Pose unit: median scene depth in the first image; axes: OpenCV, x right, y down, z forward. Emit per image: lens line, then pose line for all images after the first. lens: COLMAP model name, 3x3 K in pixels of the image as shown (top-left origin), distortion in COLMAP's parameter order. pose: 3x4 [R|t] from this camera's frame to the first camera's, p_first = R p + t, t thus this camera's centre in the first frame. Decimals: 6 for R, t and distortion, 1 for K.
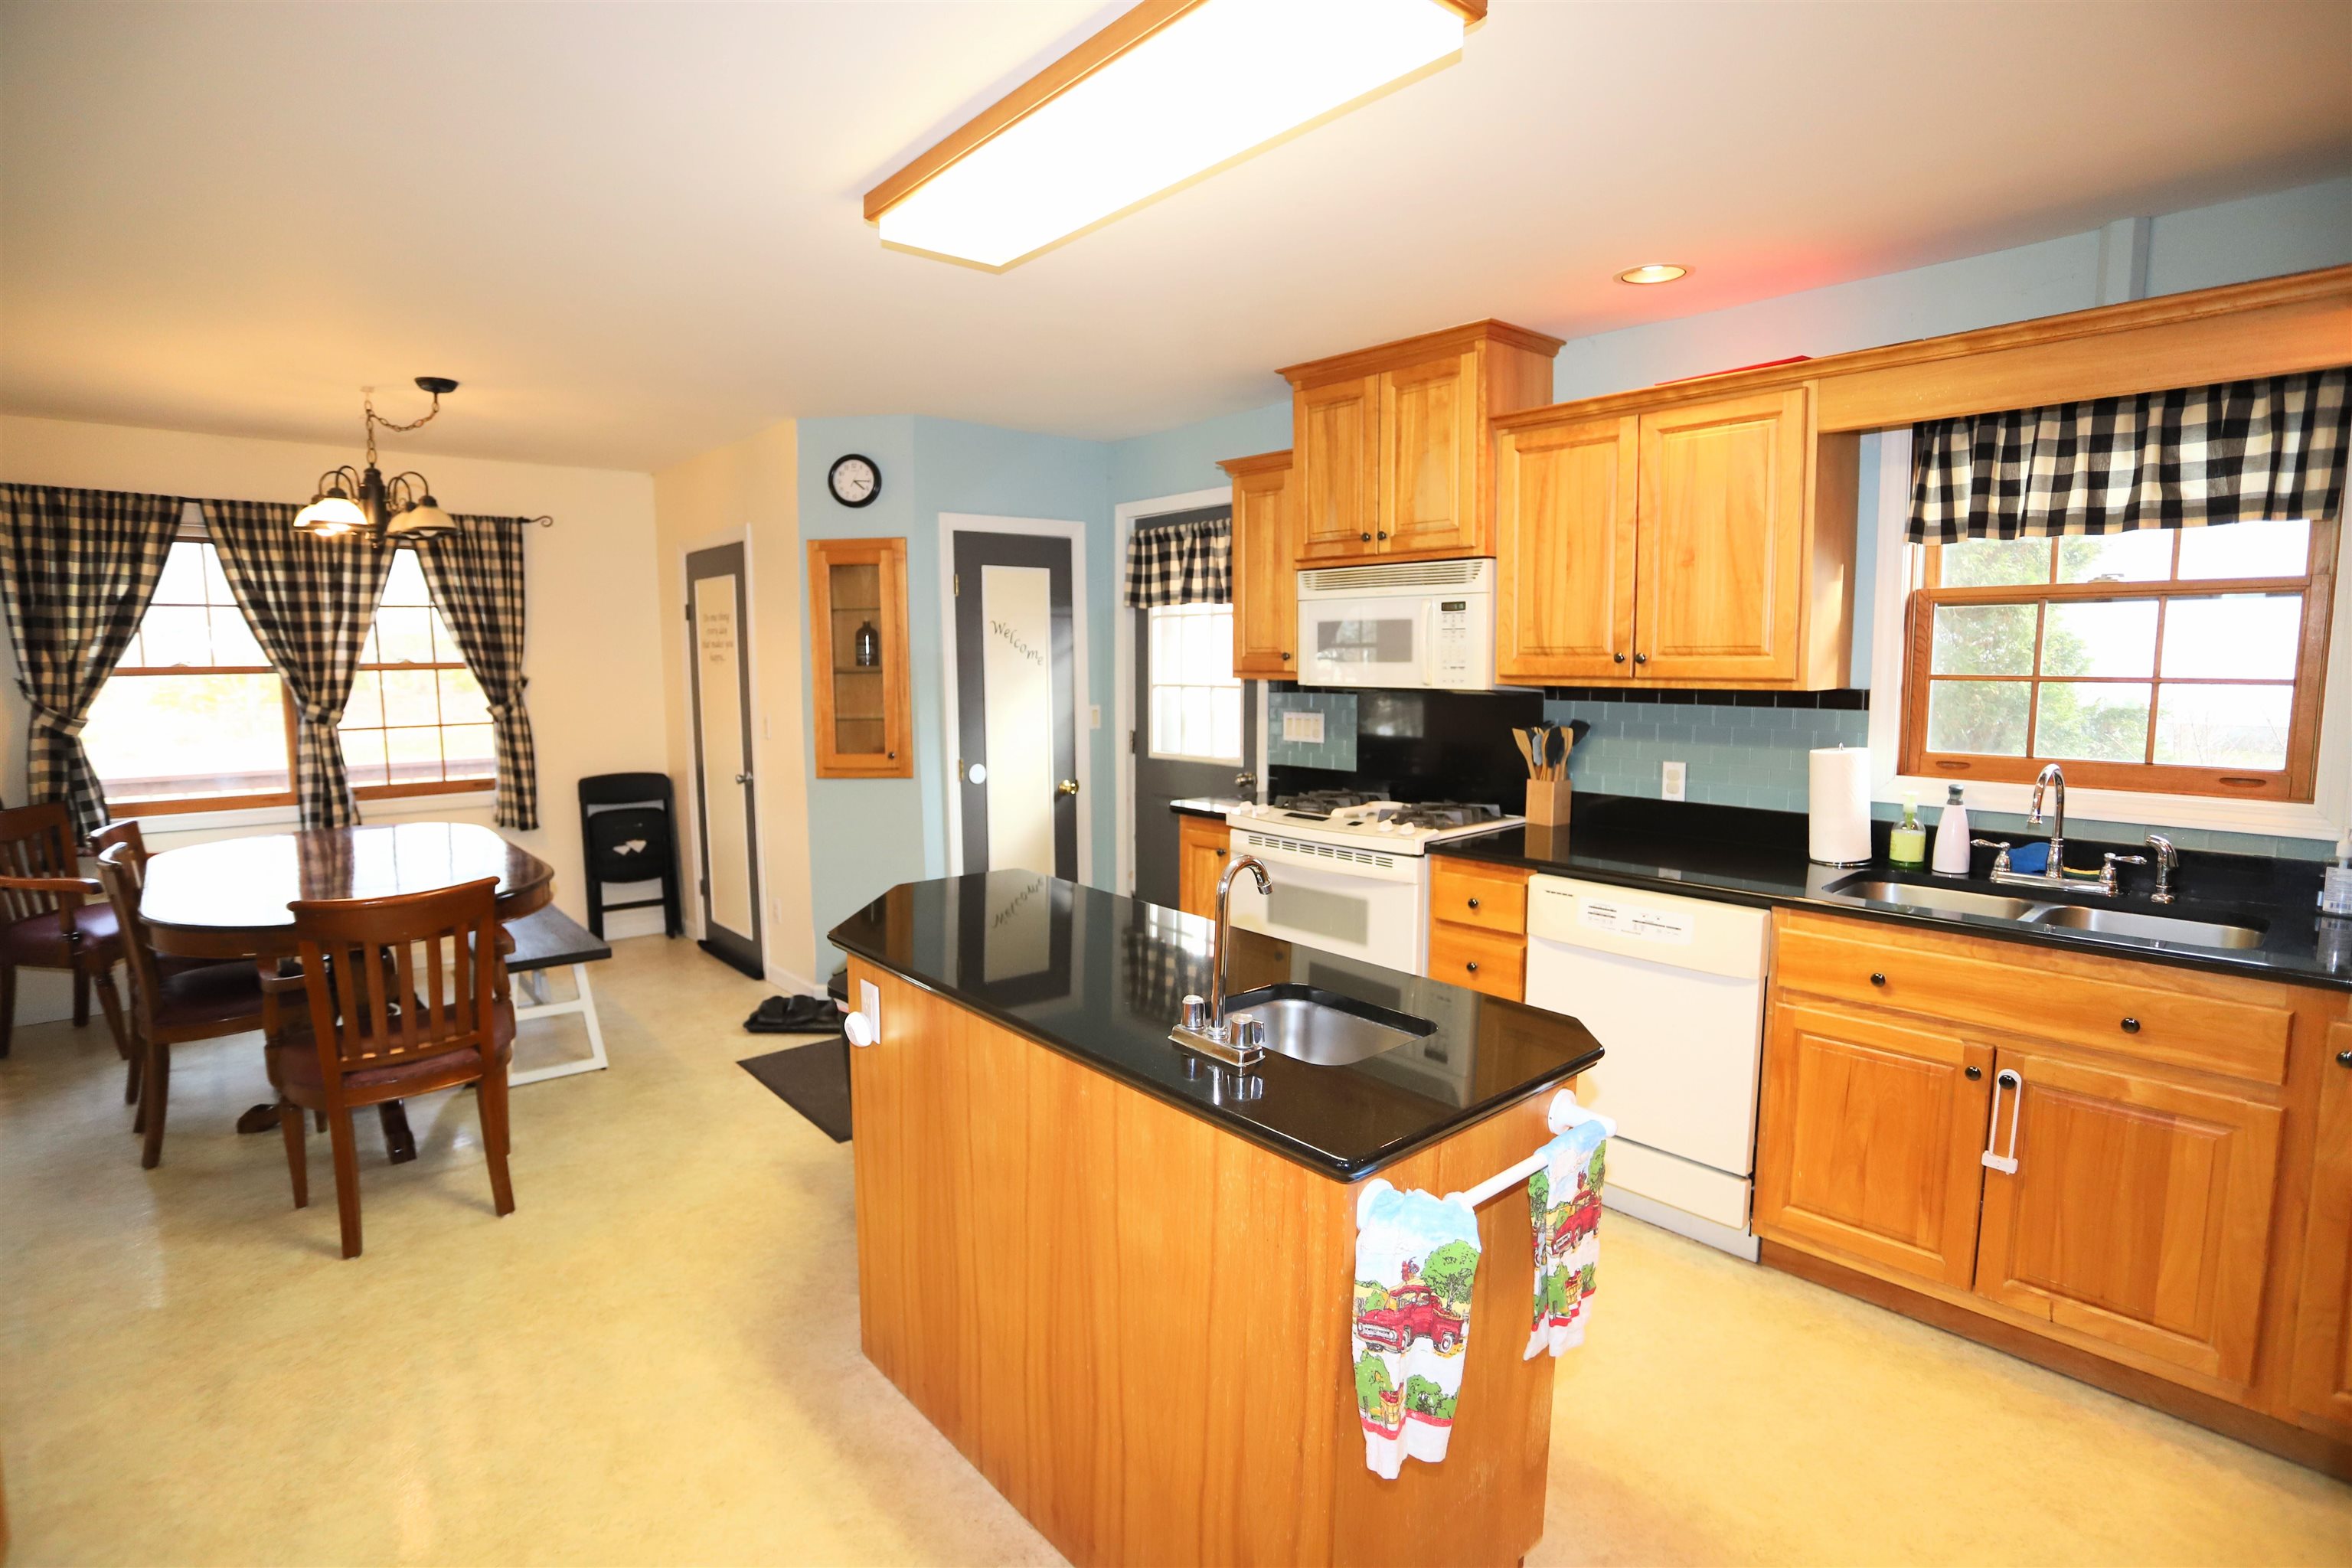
lens RADIAL K [[1145.6, 0, 1179.3], [0, 1145.6, 782.3], [0, 0, 1]] dist [-0.078662, 0.037094]
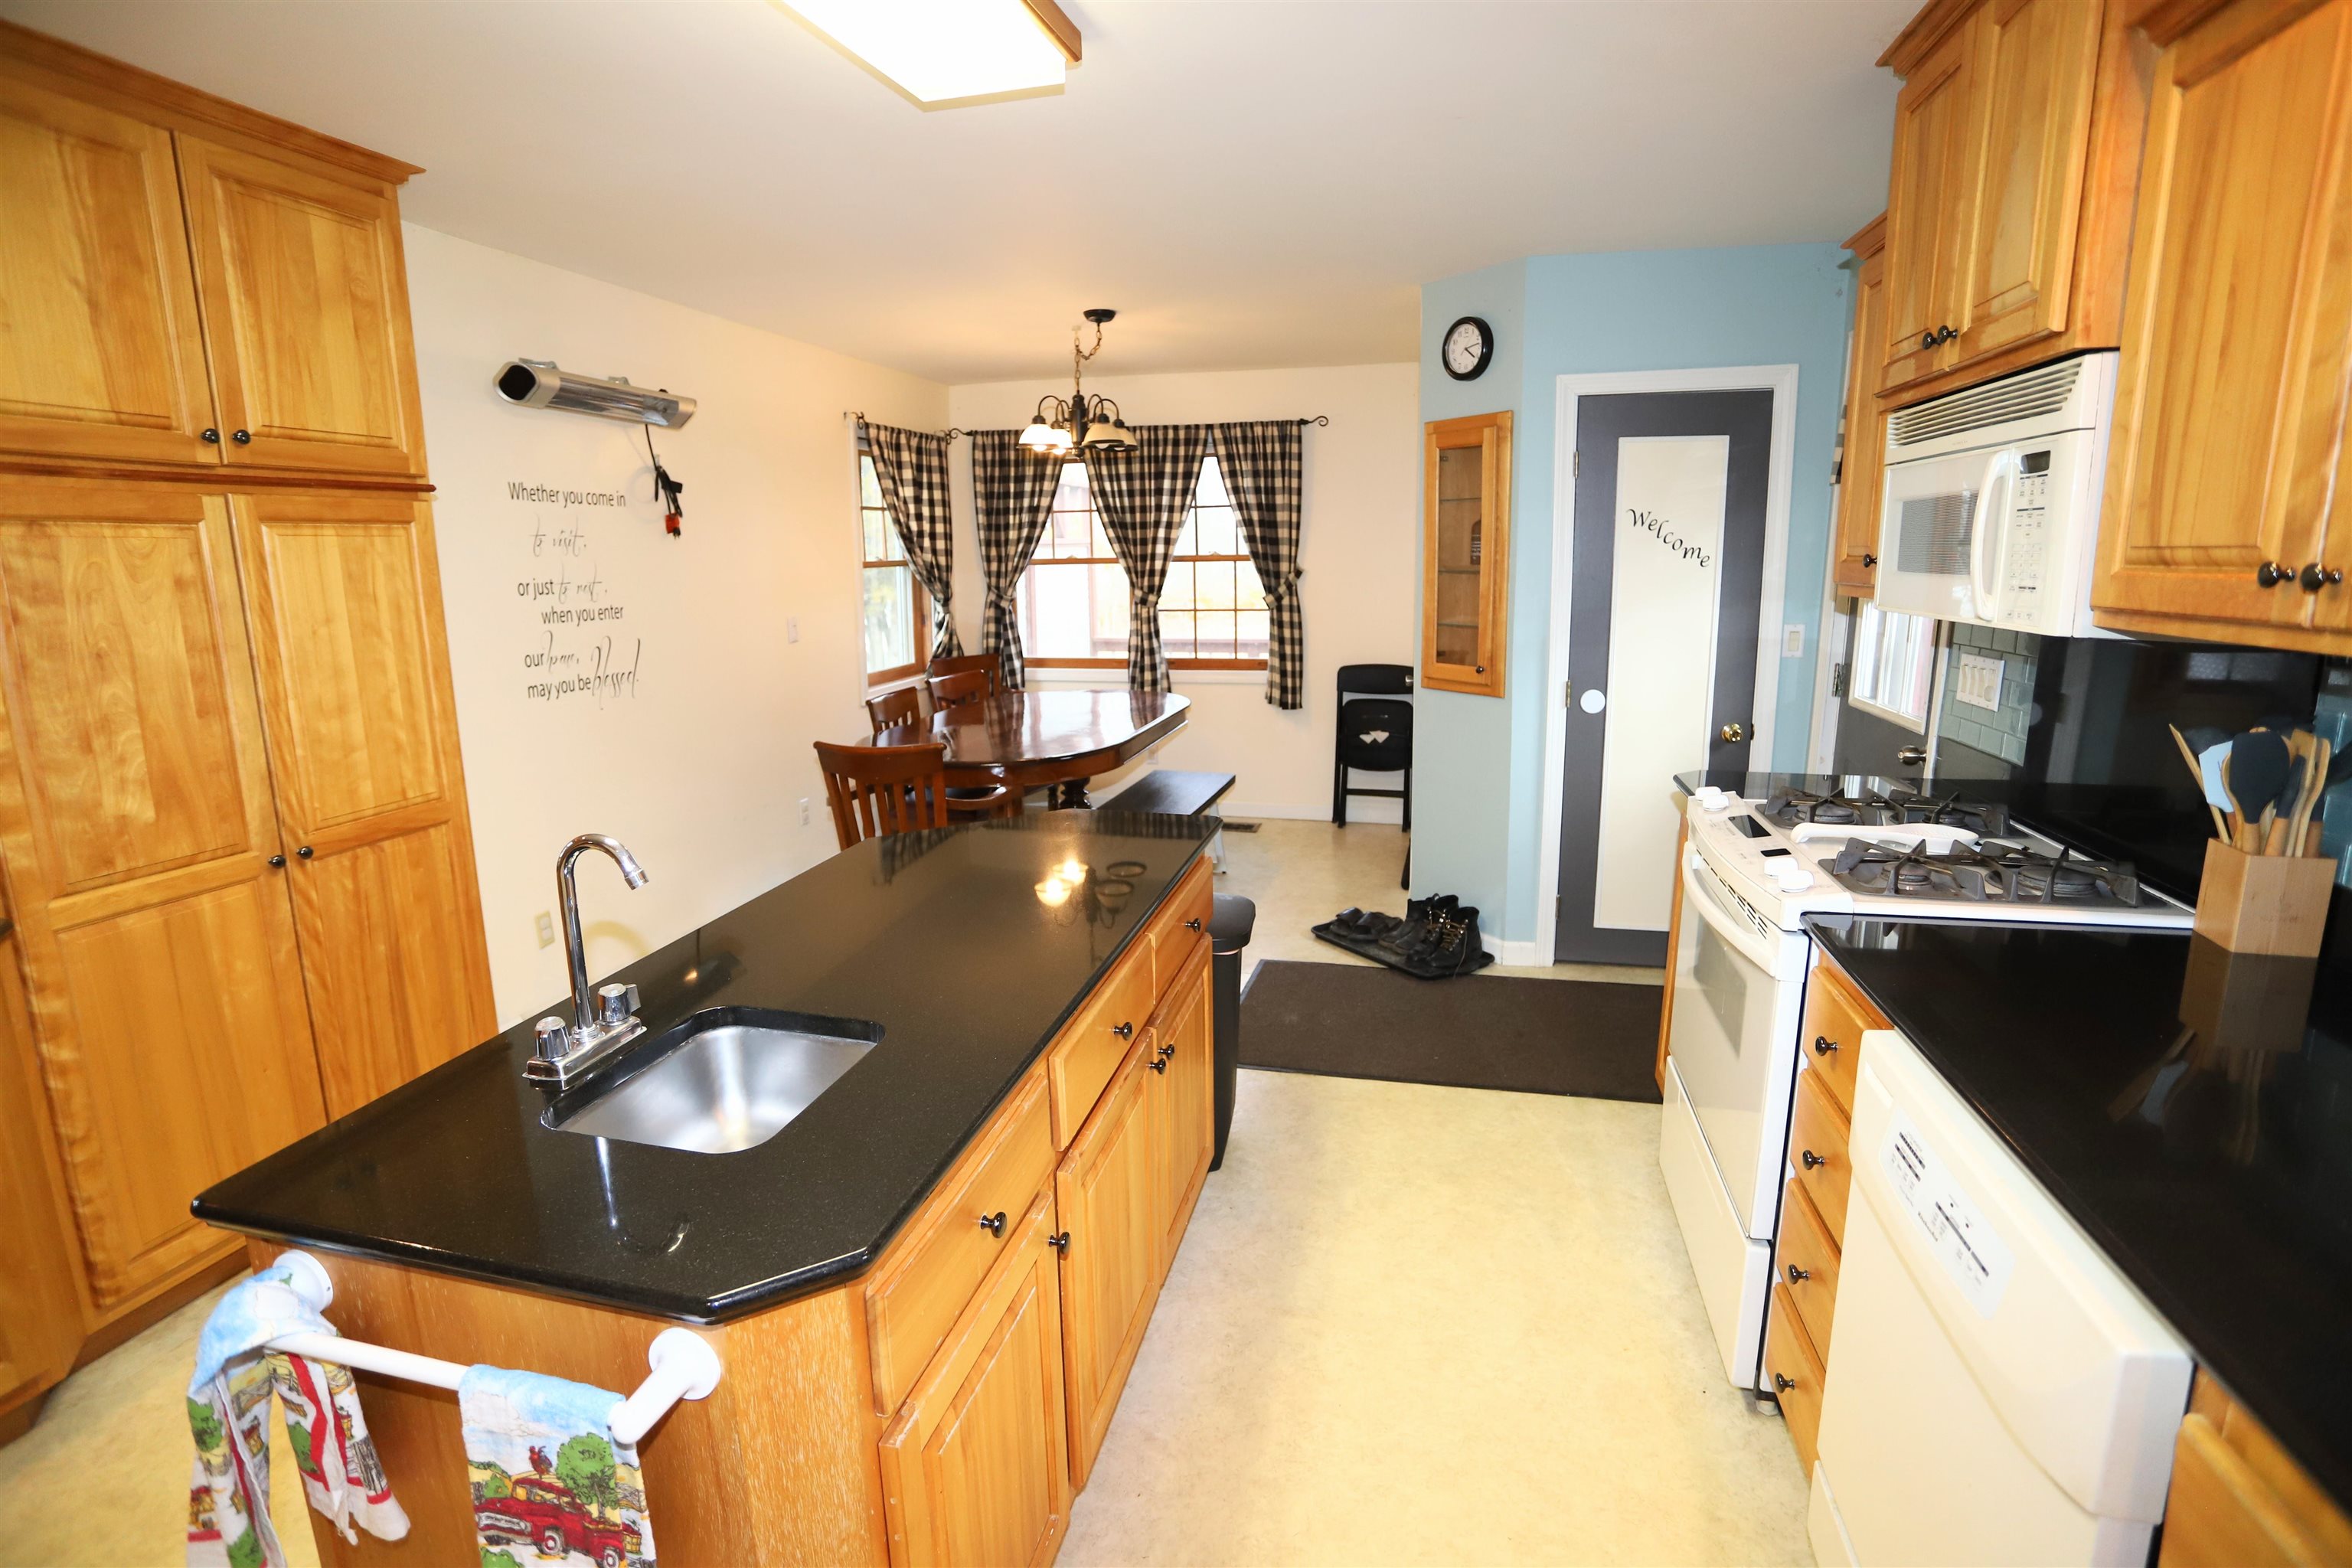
lens RADIAL K [[1145.6, 0, 1179.3], [0, 1145.6, 782.3], [0, 0, 1]] dist [-0.078662, 0.037094]
pose [[0.565113, 0.161298, -0.809092, 0.338618], [-0.081944, 0.986826, 0.139497, -0.041747], [0.820934, -0.012531, 0.570886, 0.323482]]
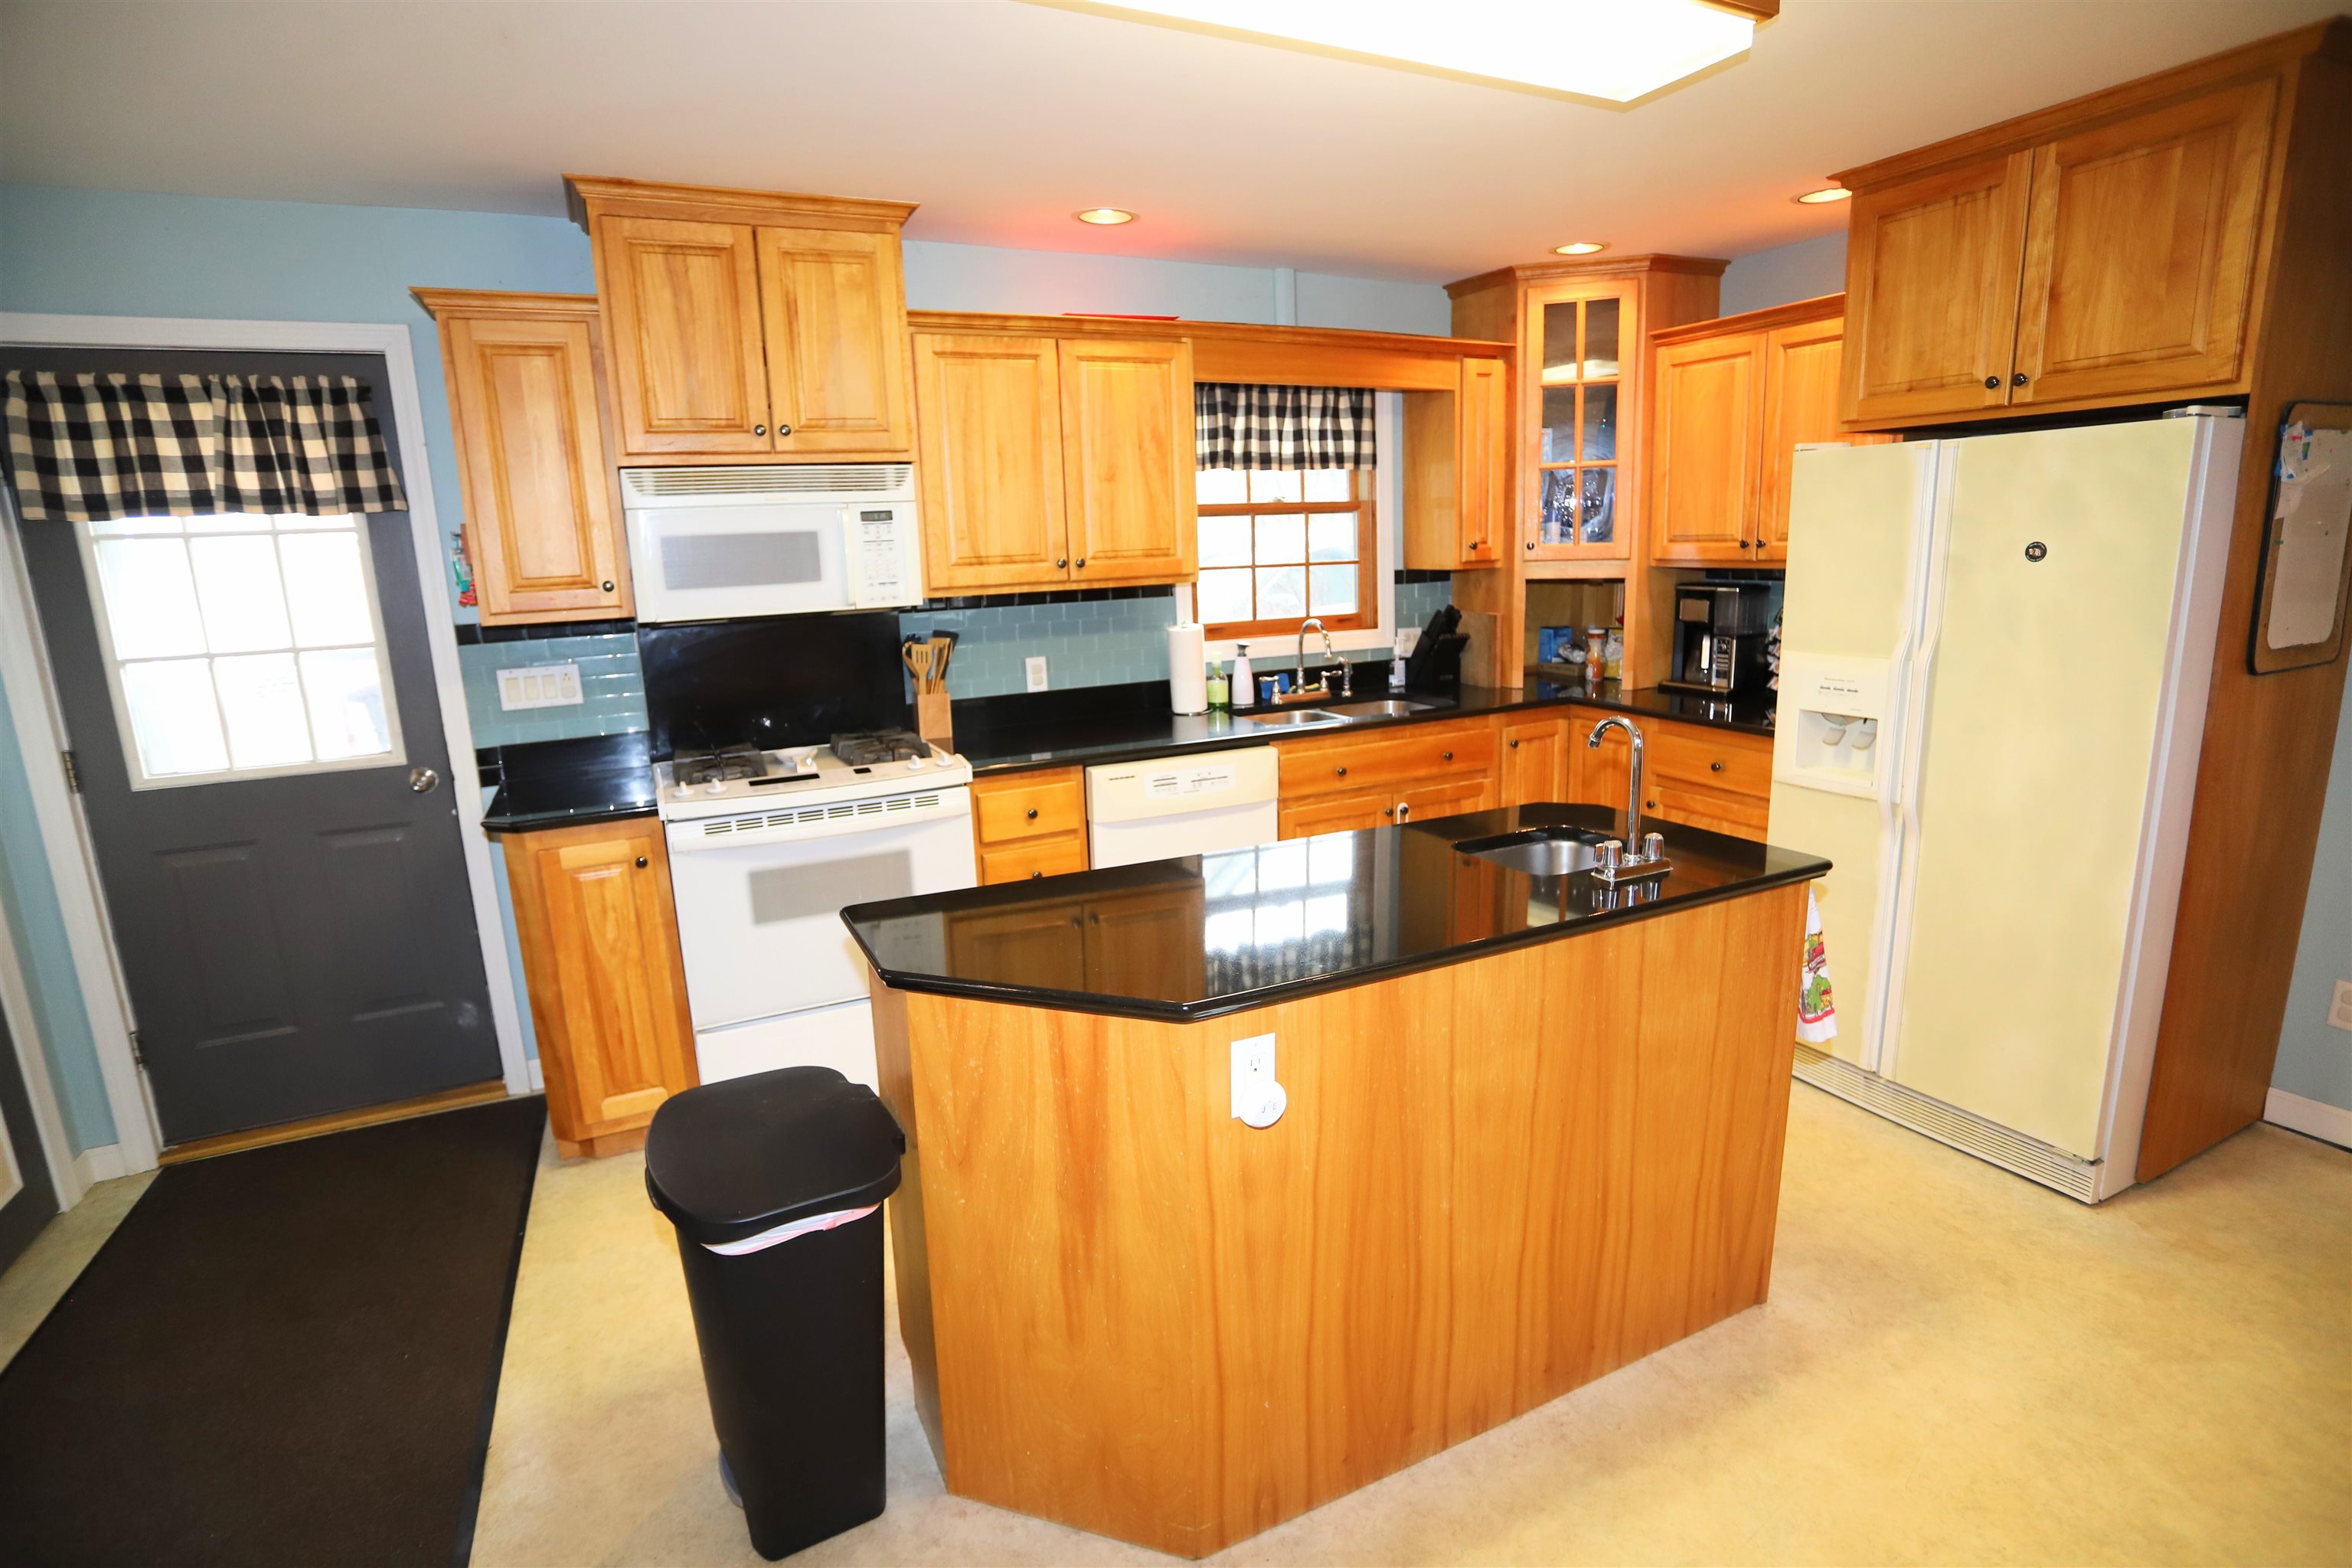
lens RADIAL K [[1145.6, 0, 1179.3], [0, 1145.6, 782.3], [0, 0, 1]] dist [-0.078662, 0.037094]
pose [[0.264950, -0.203933, 0.942450, -0.455256], [0.141609, 0.975012, 0.171169, -0.052402], [-0.953807, 0.088108, 0.287209, 0.406564]]
